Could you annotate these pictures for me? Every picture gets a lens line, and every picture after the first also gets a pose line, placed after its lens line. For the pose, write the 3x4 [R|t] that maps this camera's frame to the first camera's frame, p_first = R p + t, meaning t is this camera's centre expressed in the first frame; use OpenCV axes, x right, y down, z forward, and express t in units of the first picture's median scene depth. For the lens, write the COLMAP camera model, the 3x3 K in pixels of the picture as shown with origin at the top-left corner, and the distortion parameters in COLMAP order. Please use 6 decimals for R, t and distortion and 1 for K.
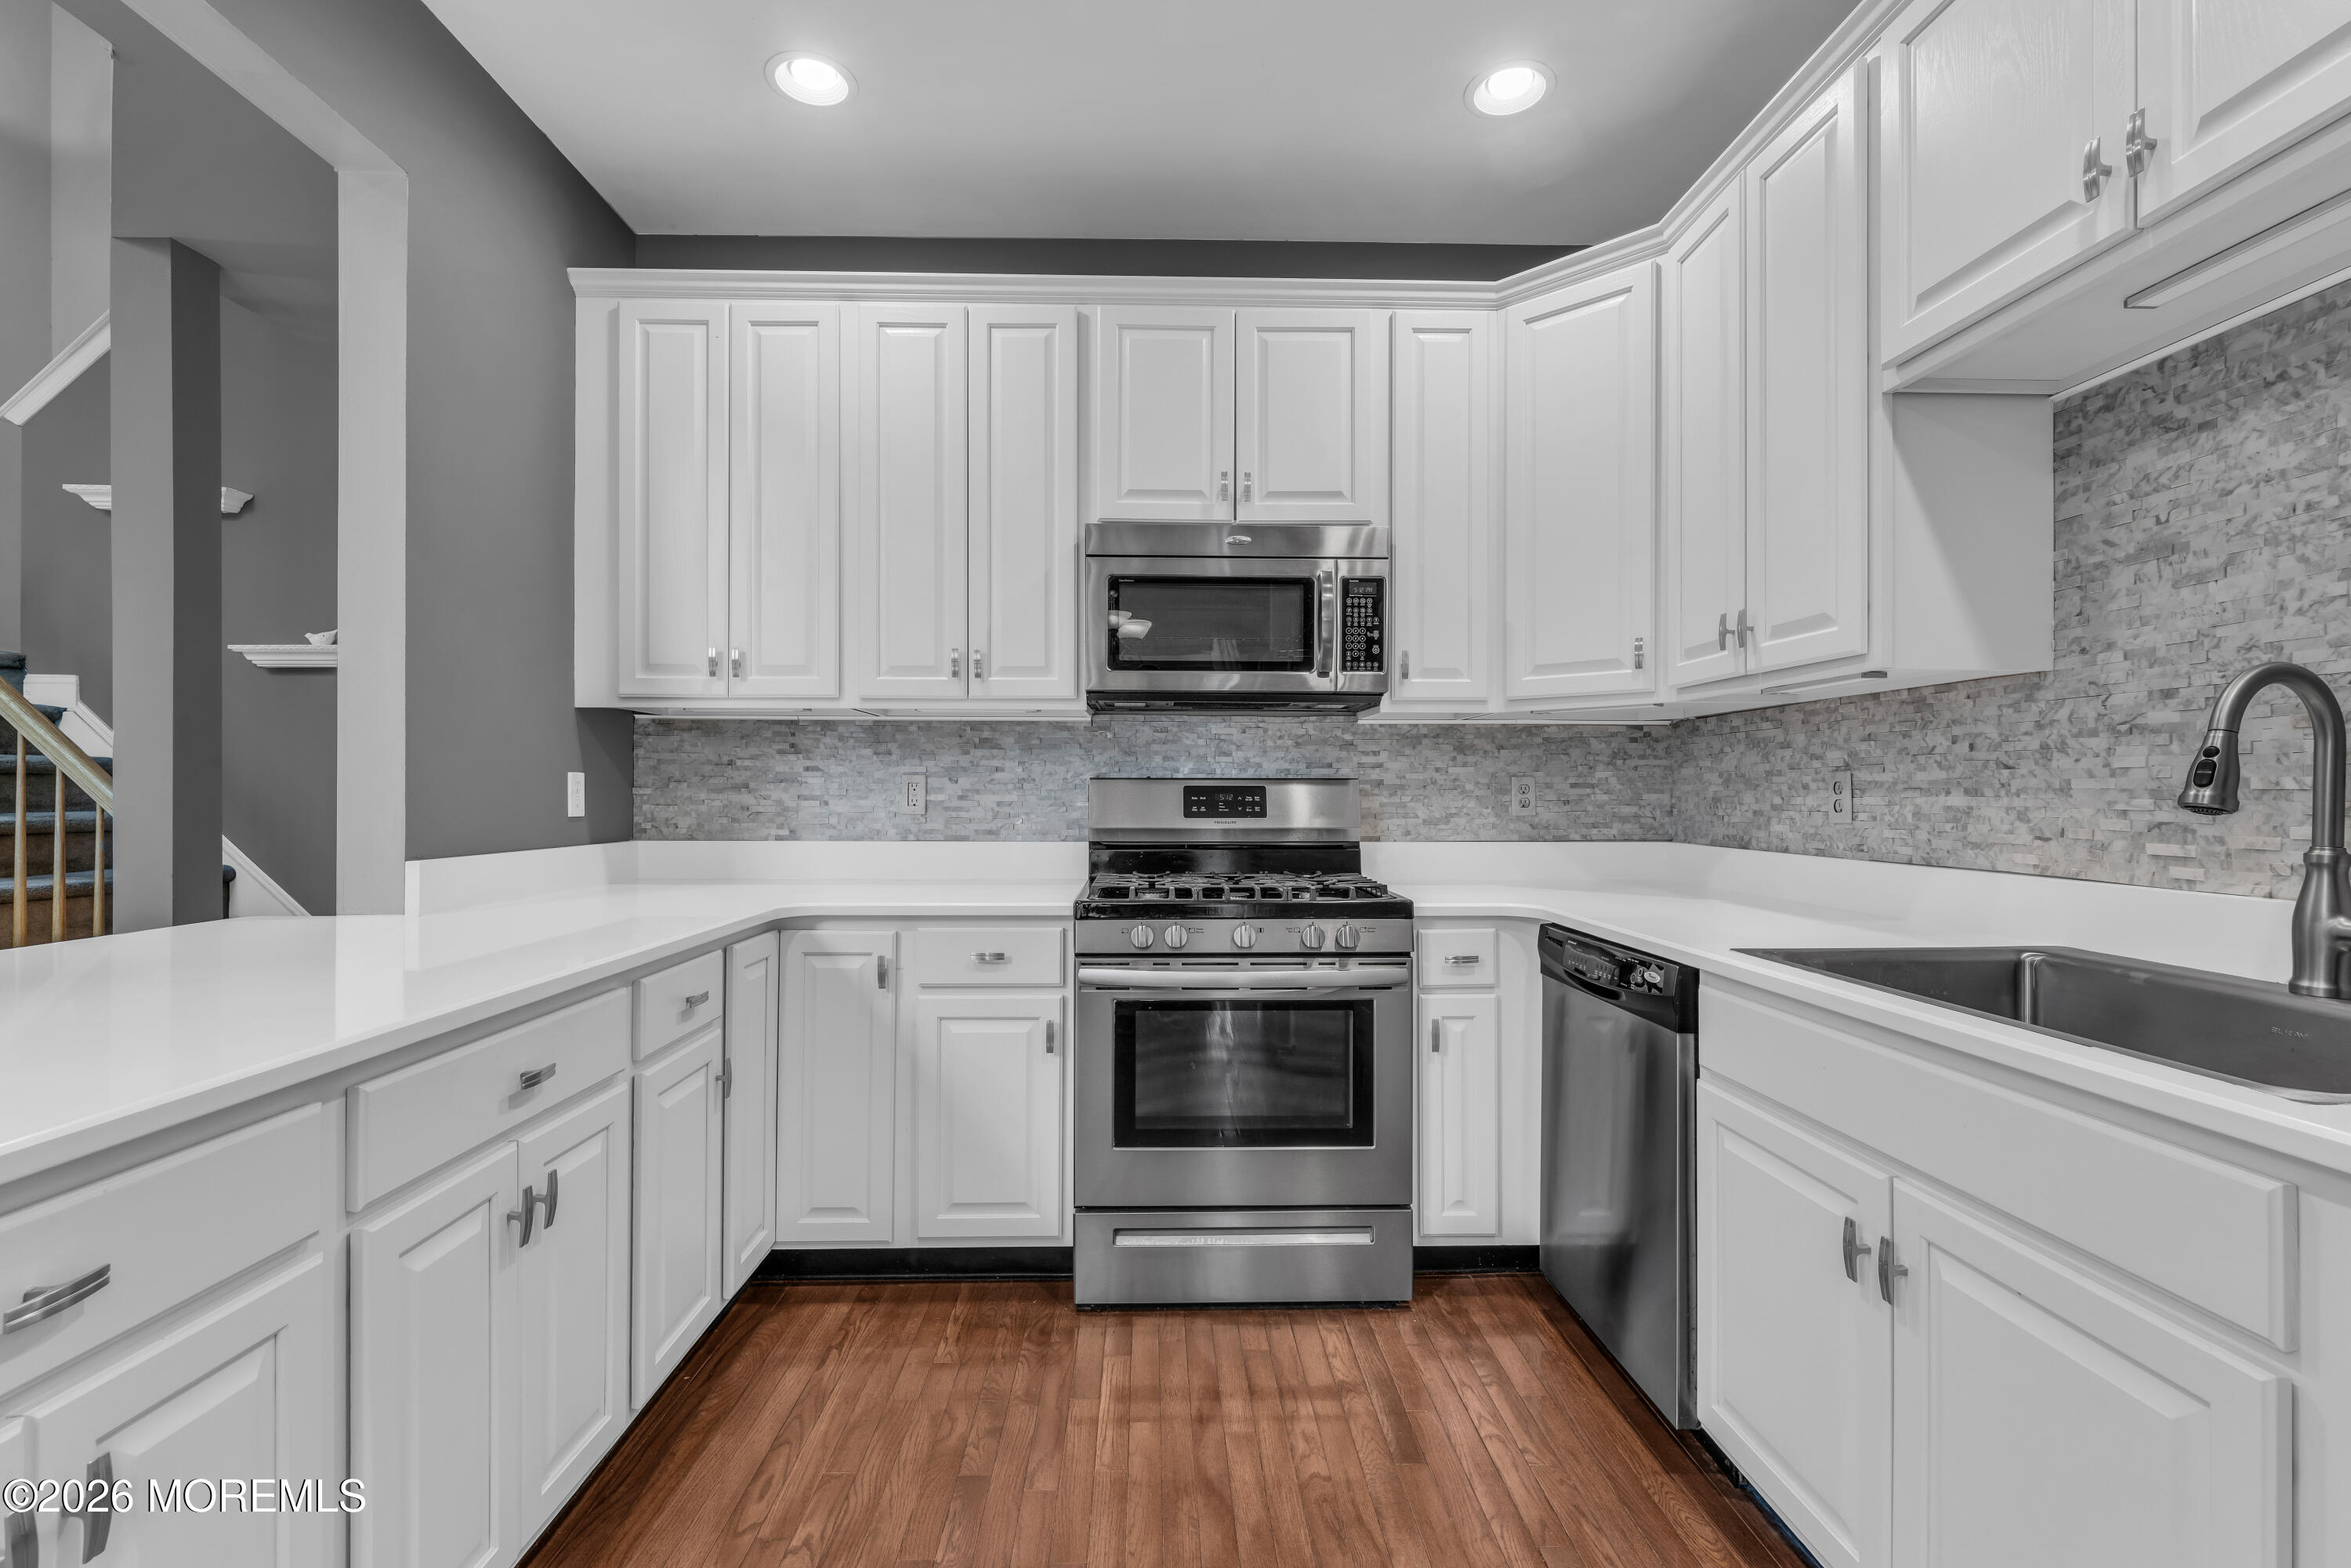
lens RADIAL K [[1044.3, 0, 1176.4], [0, 1044.3, 792.2], [0, 0, 1]] dist [-0.000523, -0.000412]
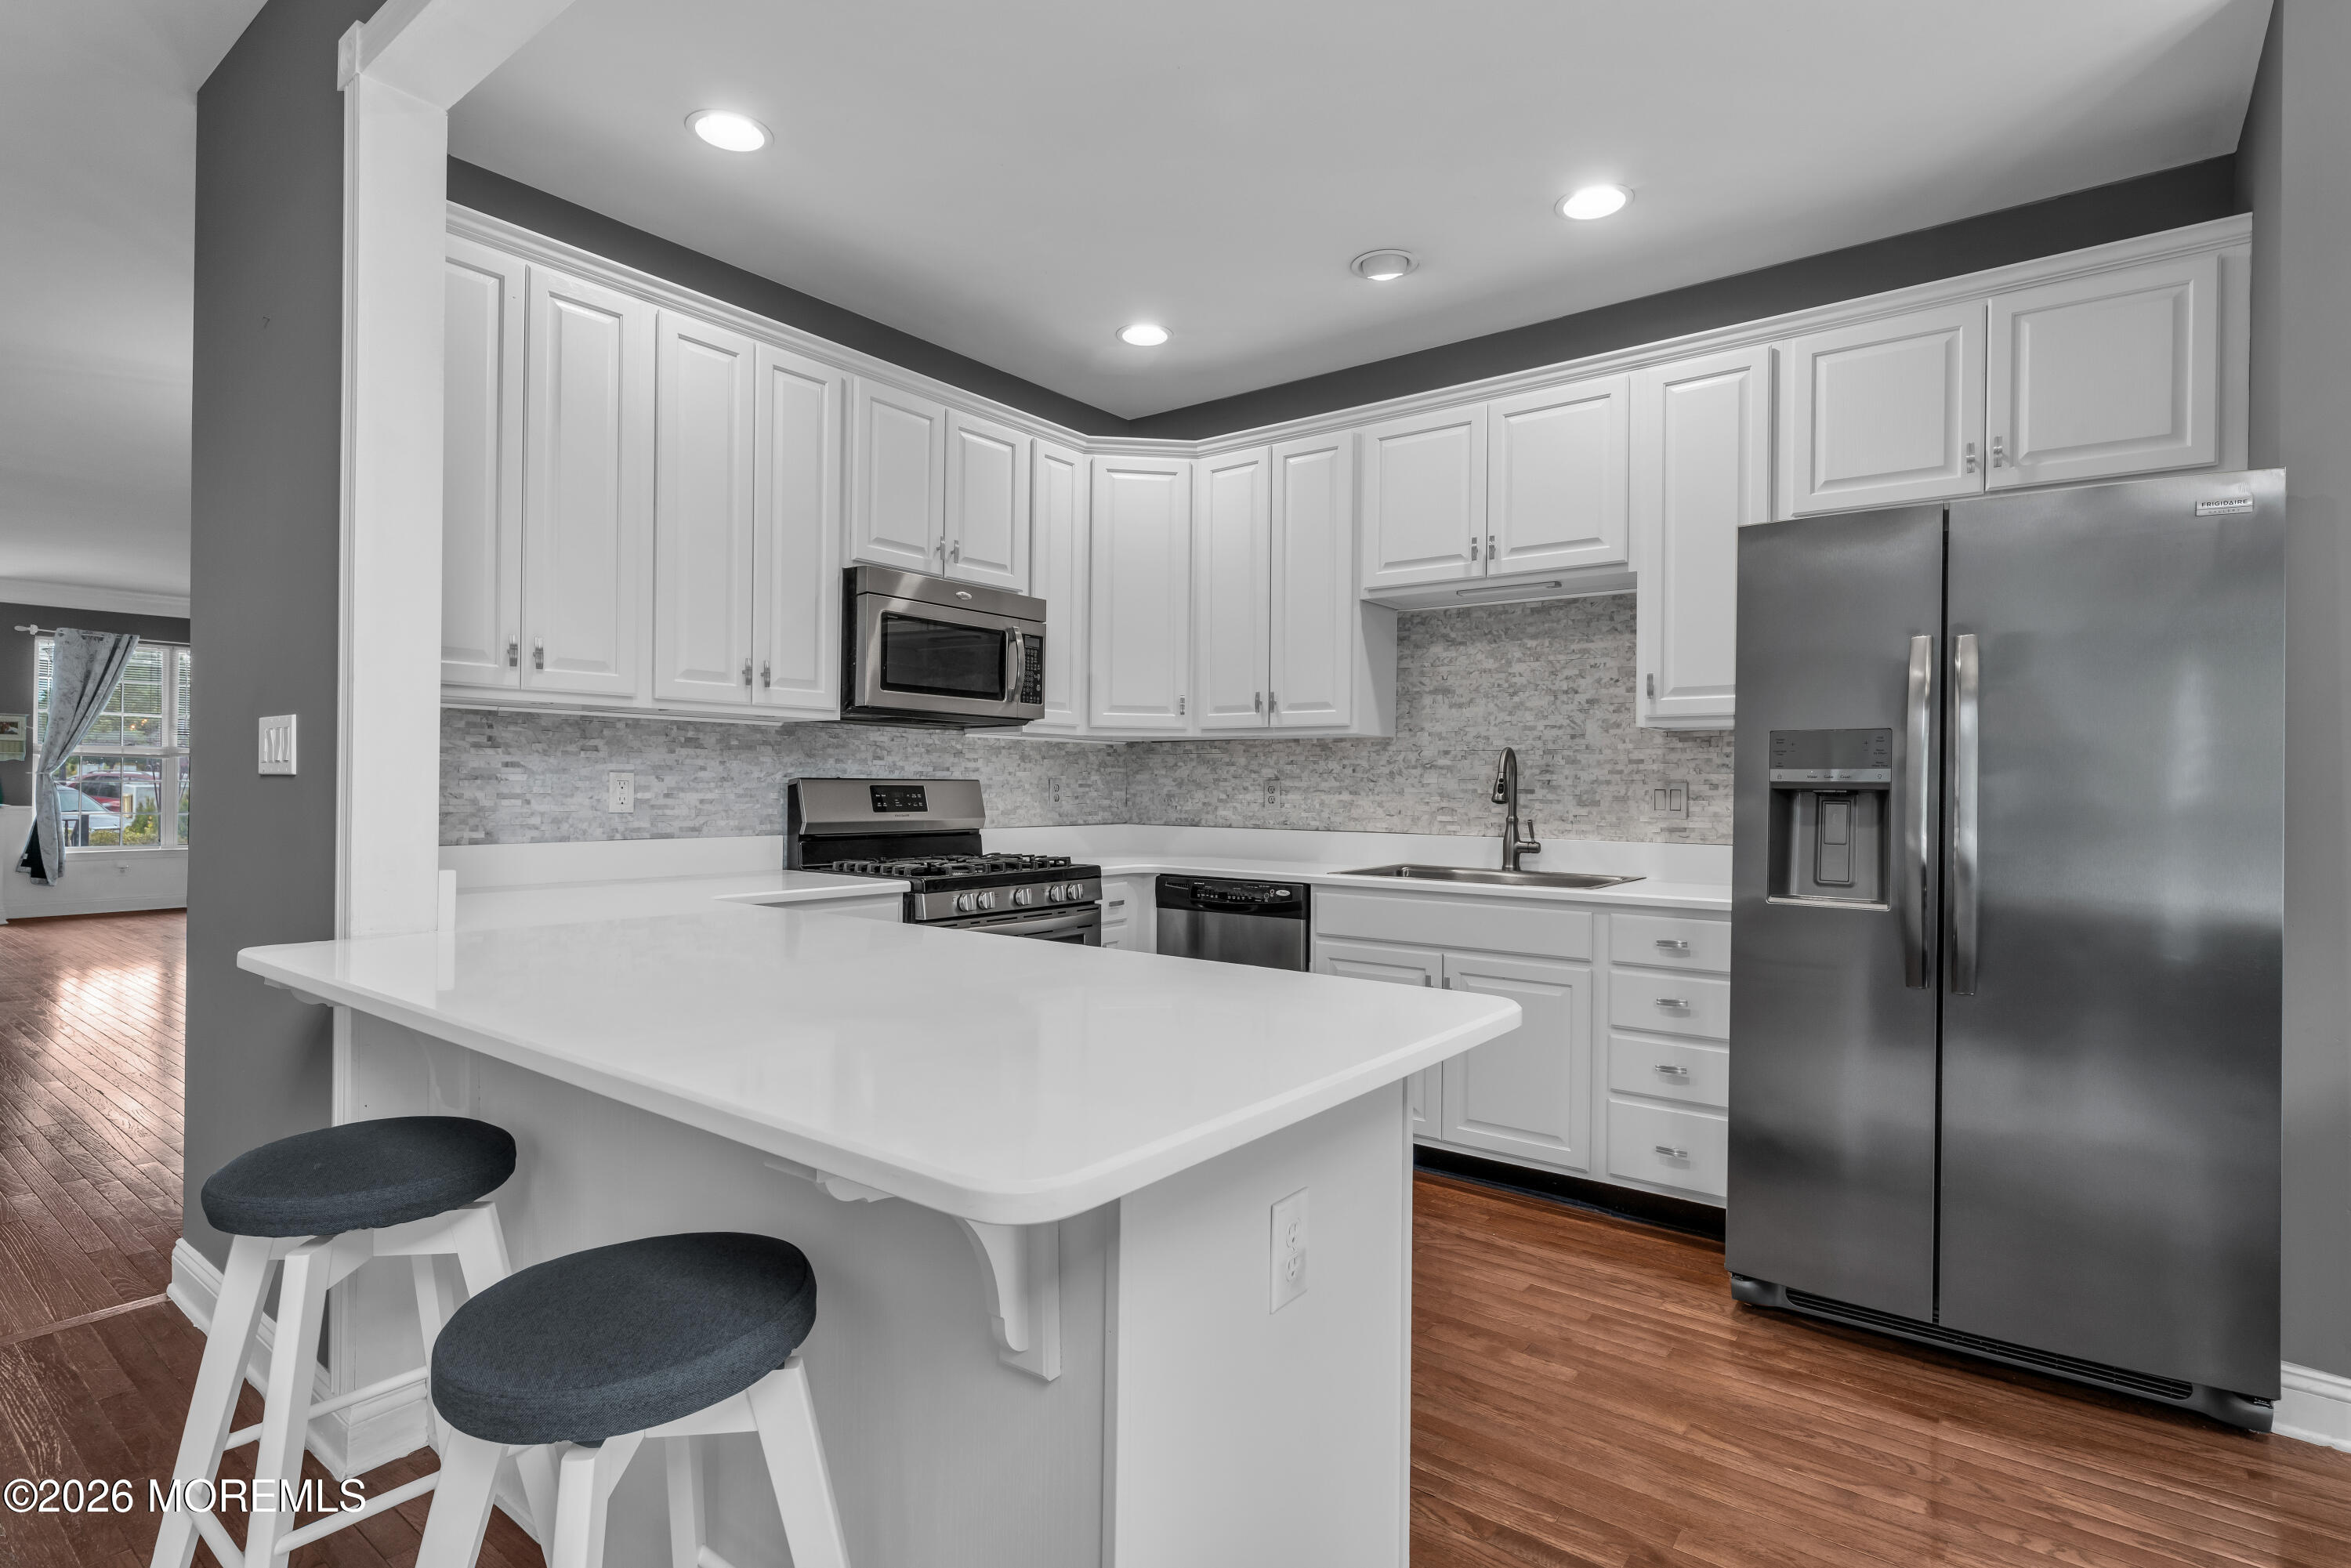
lens RADIAL K [[1148.3, 0, 1184.9], [0, 1148.3, 788.3], [0, 0, 1]] dist [-0.001338, -0.000632]
pose [[0.625925, 0.001724, 0.779881, -0.868321], [-0.007627, 0.999963, 0.003910, -0.011547], [-0.779846, -0.008395, 0.625916, -0.099167]]
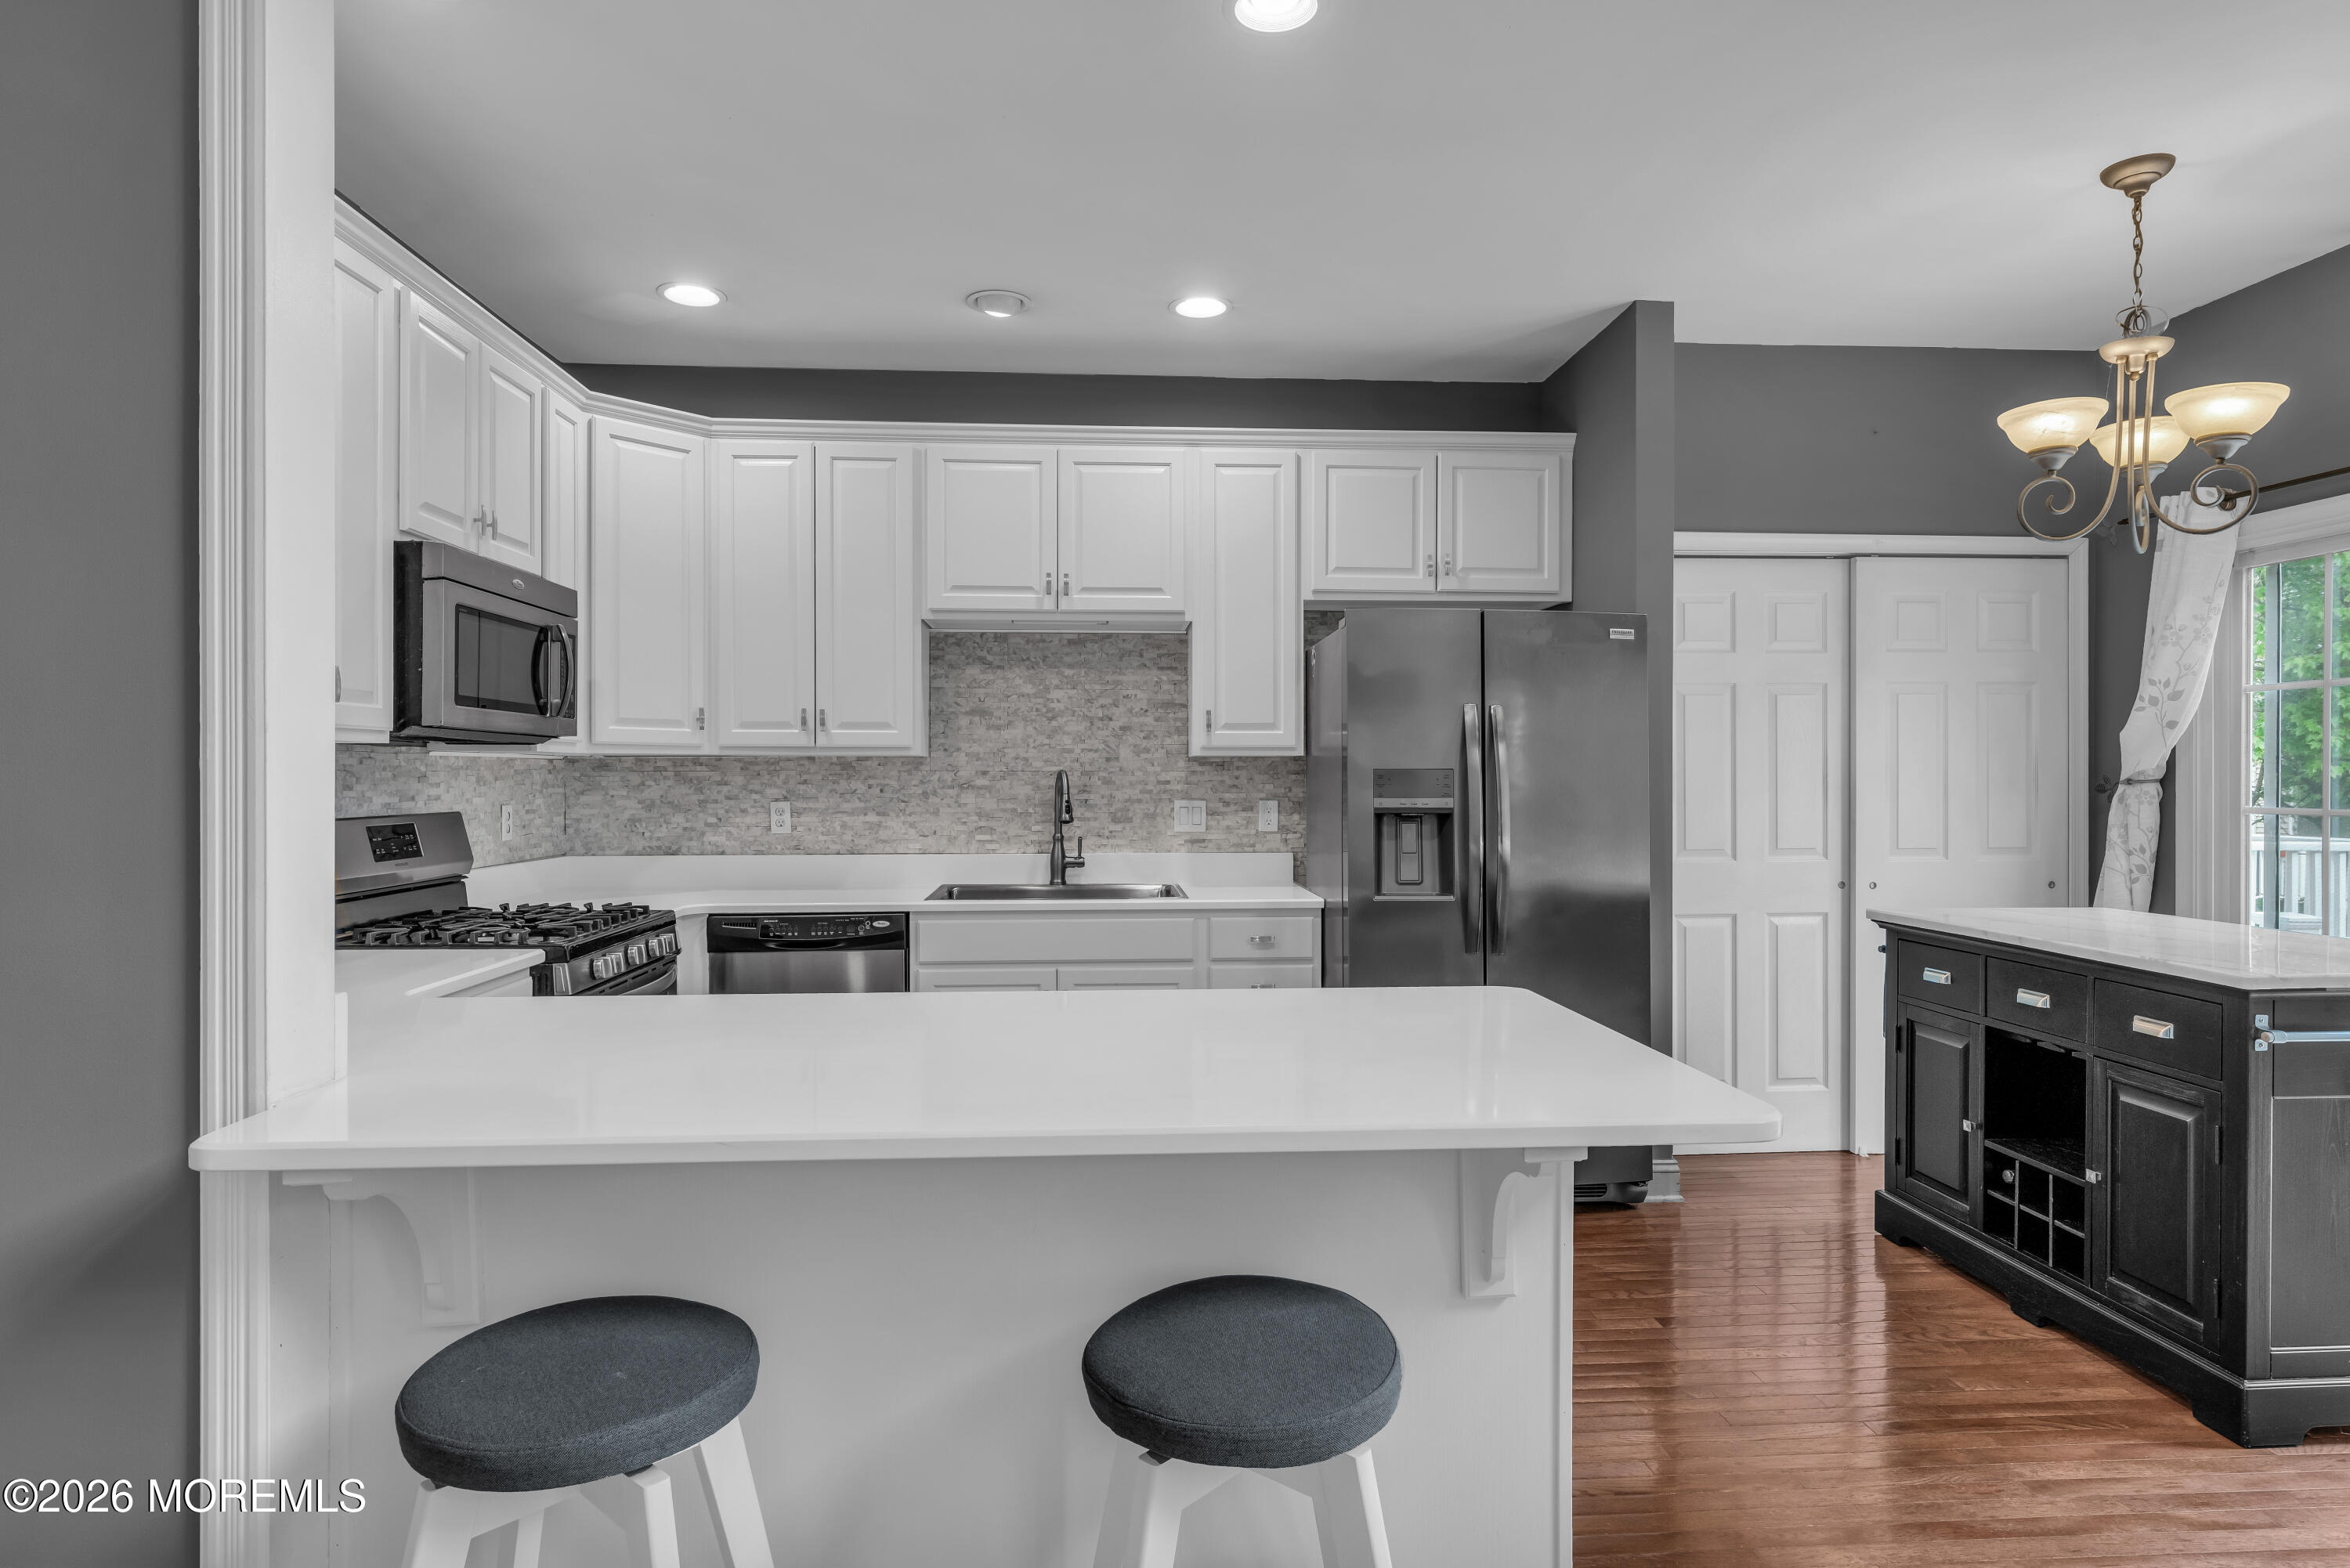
lens RADIAL K [[1268.4, 0, 1175.0], [0, 1268.4, 784.0], [0, 0, 1]] dist [-0.000517, -0.000178]
pose [[-0.040781, -0.007928, 0.999137, -1.199631], [0.000428, 0.999968, 0.007952, -0.055194], [-0.999168, 0.000752, -0.040776, 0.408190]]
